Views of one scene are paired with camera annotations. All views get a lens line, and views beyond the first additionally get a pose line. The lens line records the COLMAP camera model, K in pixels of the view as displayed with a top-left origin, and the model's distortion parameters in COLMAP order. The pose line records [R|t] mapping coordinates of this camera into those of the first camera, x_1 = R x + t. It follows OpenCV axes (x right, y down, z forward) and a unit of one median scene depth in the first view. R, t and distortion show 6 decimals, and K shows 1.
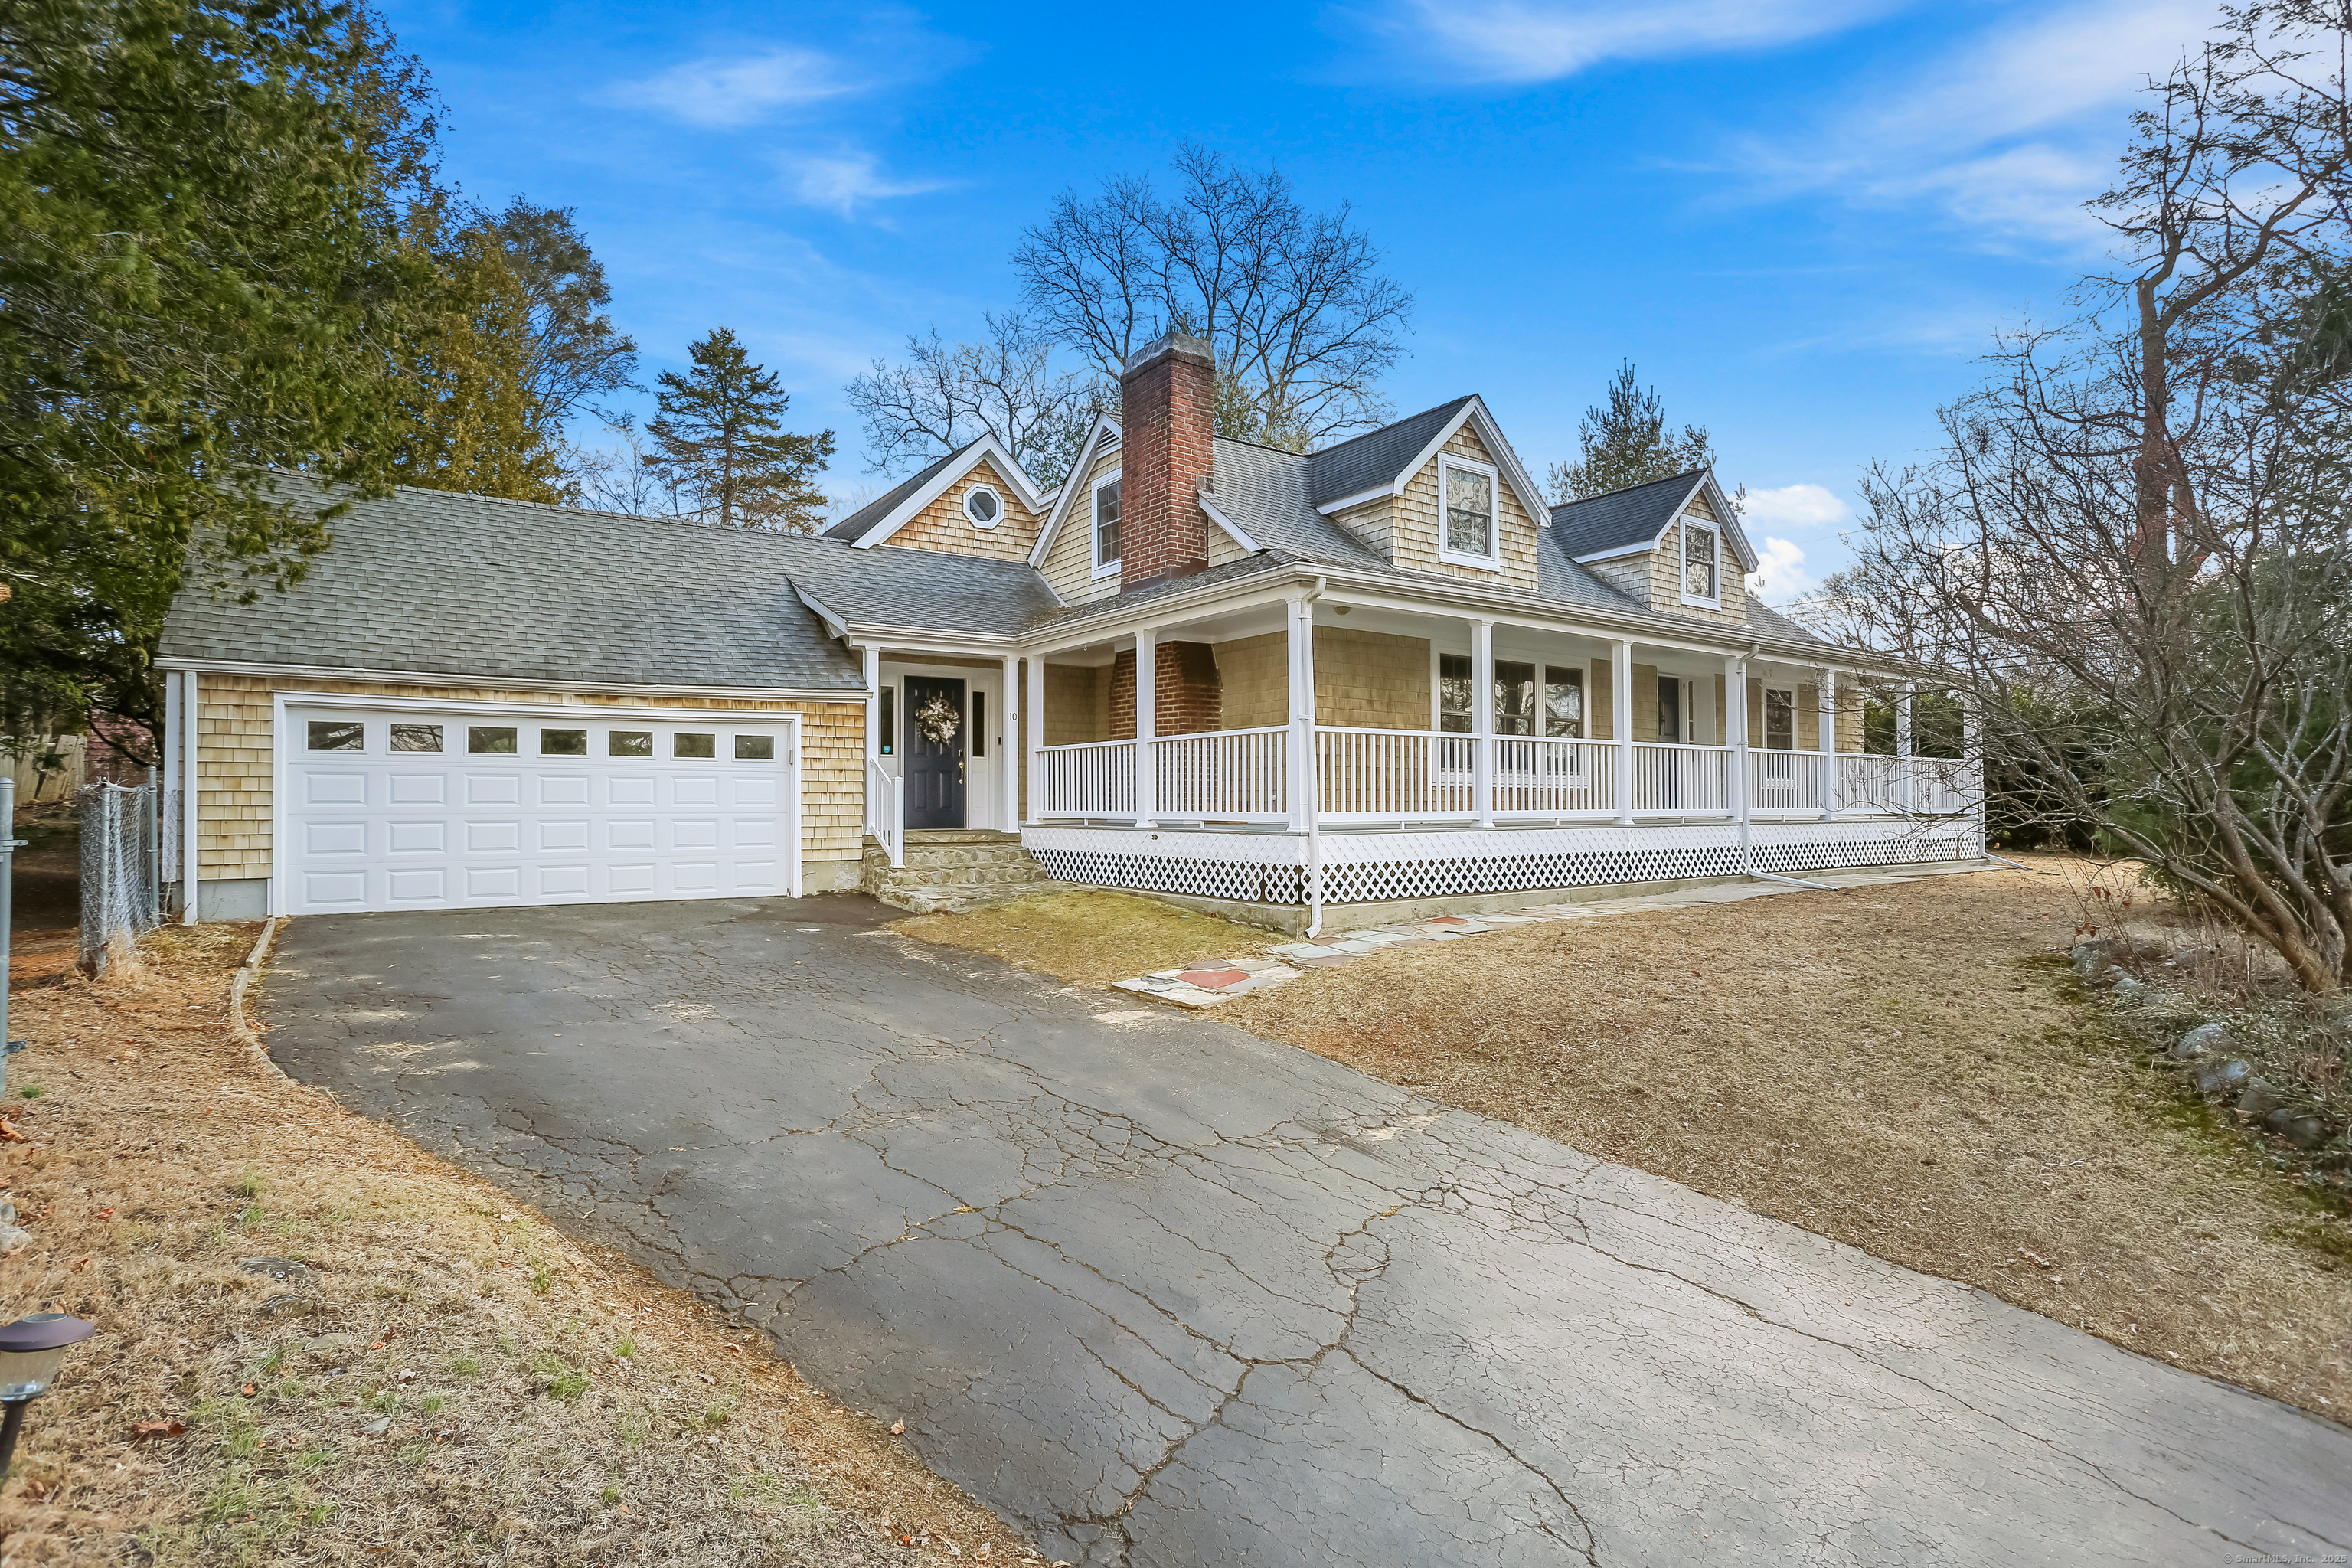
lens RADIAL K [[1143.2, 0, 1175.7], [0, 1143.2, 795.3], [0, 0, 1]] dist [-0.006509, -0.001263]
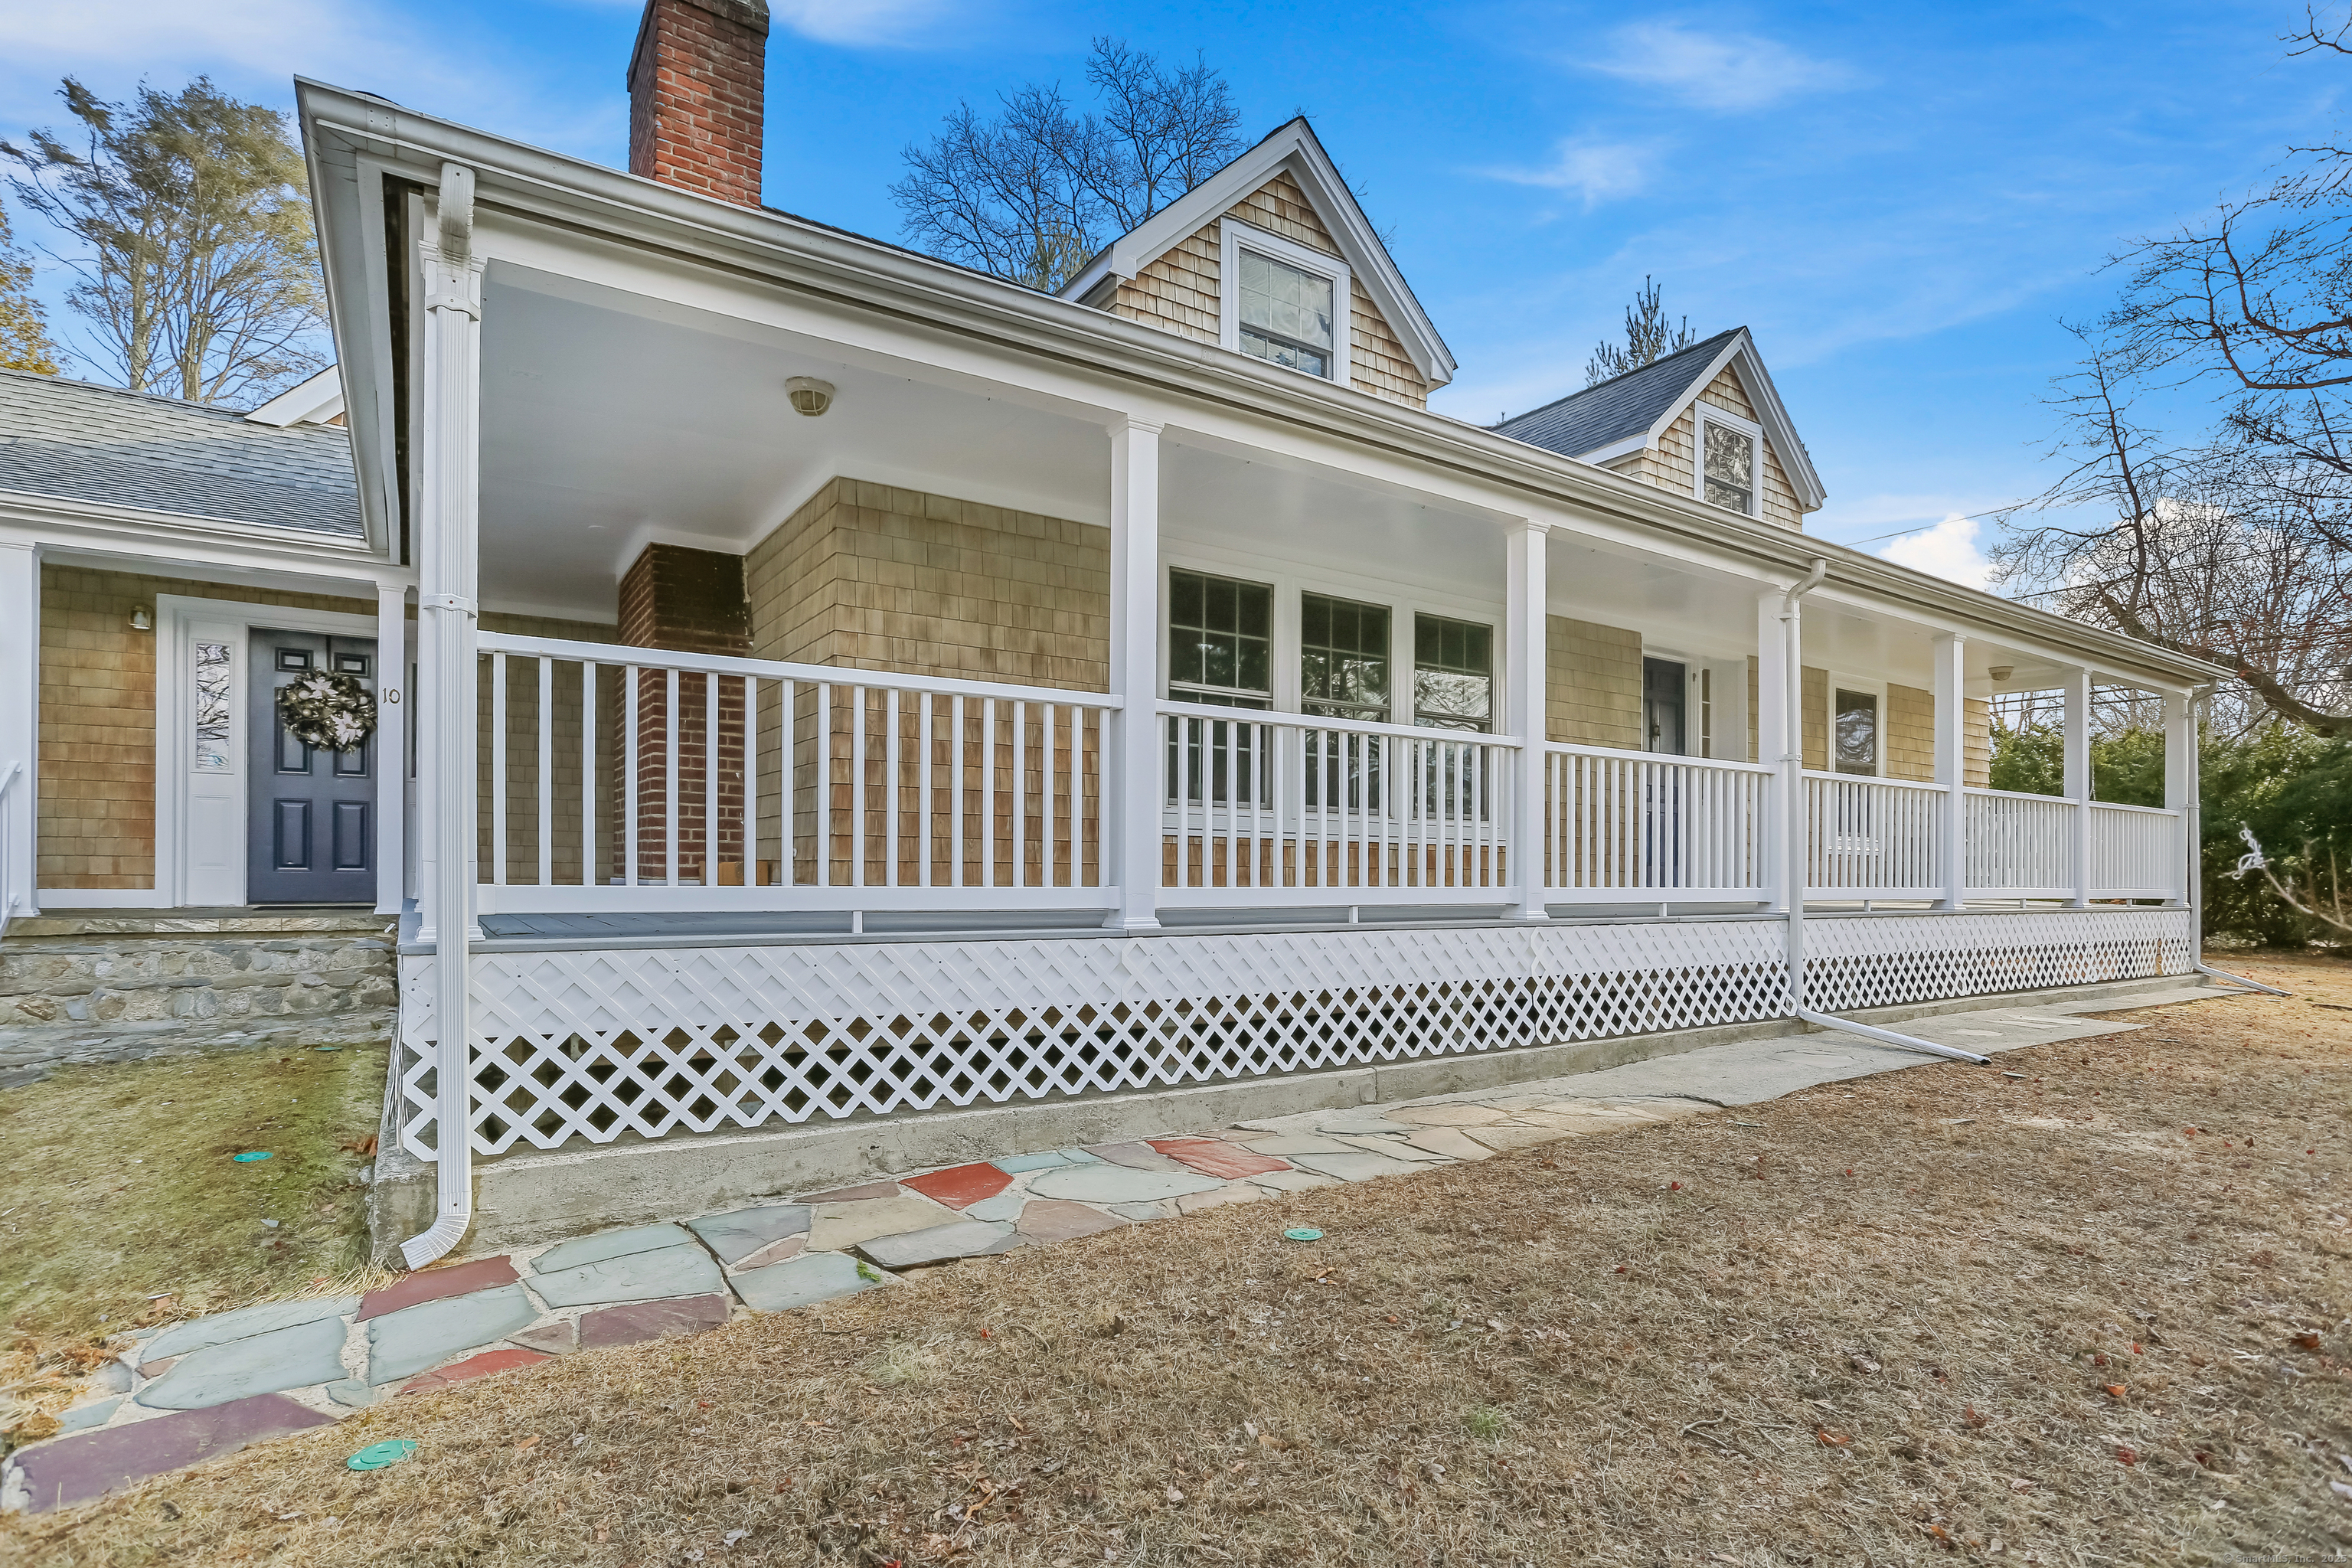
lens RADIAL K [[1143.2, 0, 1189.0], [0, 1143.2, 863.1], [0, 0, 1]] dist [-0.006509, -0.001263]
pose [[0.999296, 0.012128, -0.035513, 0.246371], [-0.012085, 0.999926, 0.001427, 0.003496], [0.035527, -0.000997, 0.999368, 0.479820]]
